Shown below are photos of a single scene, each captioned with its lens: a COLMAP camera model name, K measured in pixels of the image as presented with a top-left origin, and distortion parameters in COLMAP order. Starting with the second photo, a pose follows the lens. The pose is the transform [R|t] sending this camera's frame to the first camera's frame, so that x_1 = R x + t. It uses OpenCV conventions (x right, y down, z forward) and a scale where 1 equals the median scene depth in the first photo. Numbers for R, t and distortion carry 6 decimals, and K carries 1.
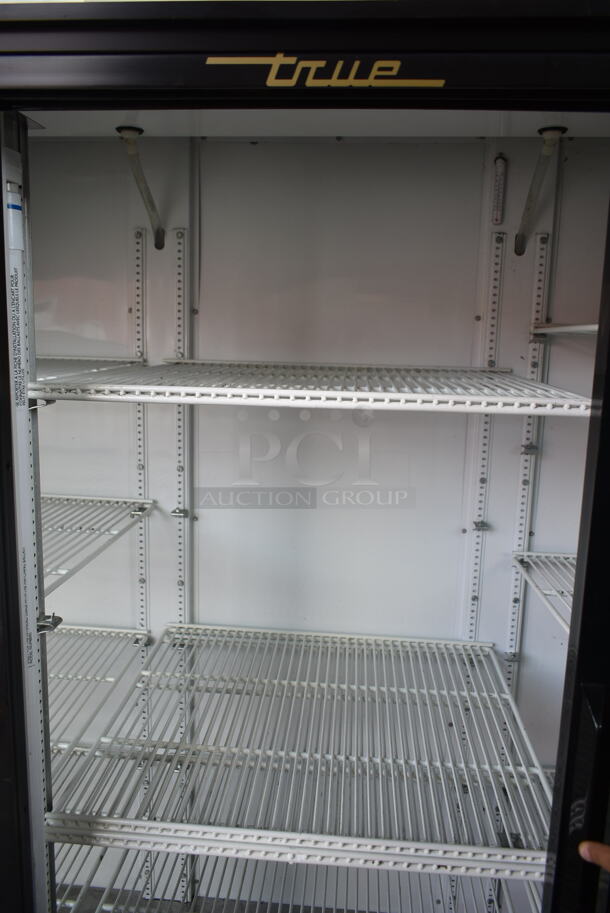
lens RADIAL K [[699.3, 0, 301.8], [0, 699.3, 453.0], [0, 0, 1]] dist [-0.018550, 0.008321]
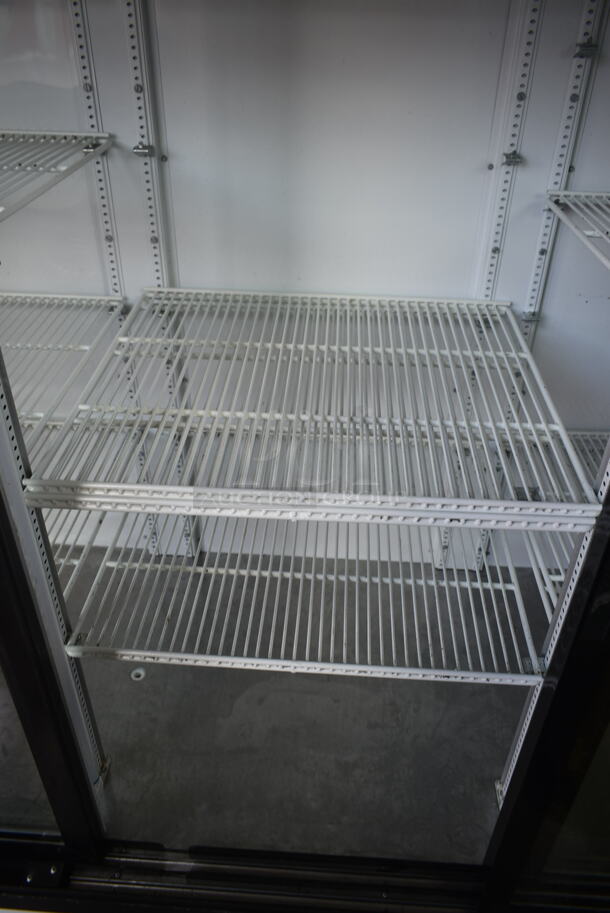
lens RADIAL K [[699.3, 0, 301.8], [0, 699.3, 453.0], [0, 0, 1]] dist [-0.018550, 0.008321]
pose [[0.999688, -0.023404, 0.008713, -0.006371], [0.017576, 0.907224, 0.420280, 0.069410], [-0.017740, -0.419996, 0.907352, 0.114291]]
